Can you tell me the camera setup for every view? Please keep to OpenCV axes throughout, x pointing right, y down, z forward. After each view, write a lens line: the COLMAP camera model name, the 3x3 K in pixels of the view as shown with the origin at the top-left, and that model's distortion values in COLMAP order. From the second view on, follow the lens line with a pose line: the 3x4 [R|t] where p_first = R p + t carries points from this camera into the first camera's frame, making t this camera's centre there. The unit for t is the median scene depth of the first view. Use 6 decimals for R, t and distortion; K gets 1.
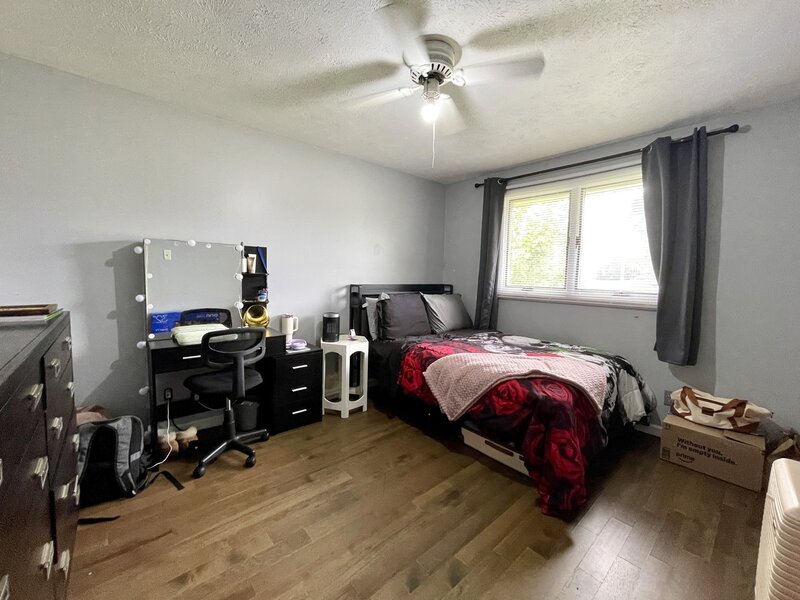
lens RADIAL K [[324.1, 0, 397.1], [0, 324.1, 299.6], [0, 0, 1]] dist [-0.001477, -0.000124]
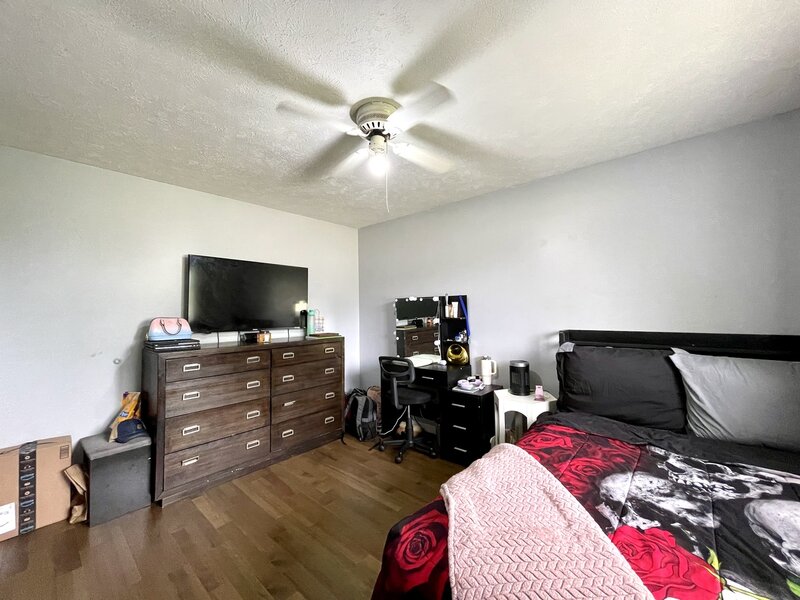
lens RADIAL K [[324.1, 0, 397.1], [0, 324.1, 299.6], [0, 0, 1]] dist [-0.001477, -0.000124]
pose [[0.122200, -0.069042, -0.990101, 0.734780], [-0.064953, 0.994883, -0.077392, -0.040844], [0.990378, 0.073767, 0.117091, 0.636241]]
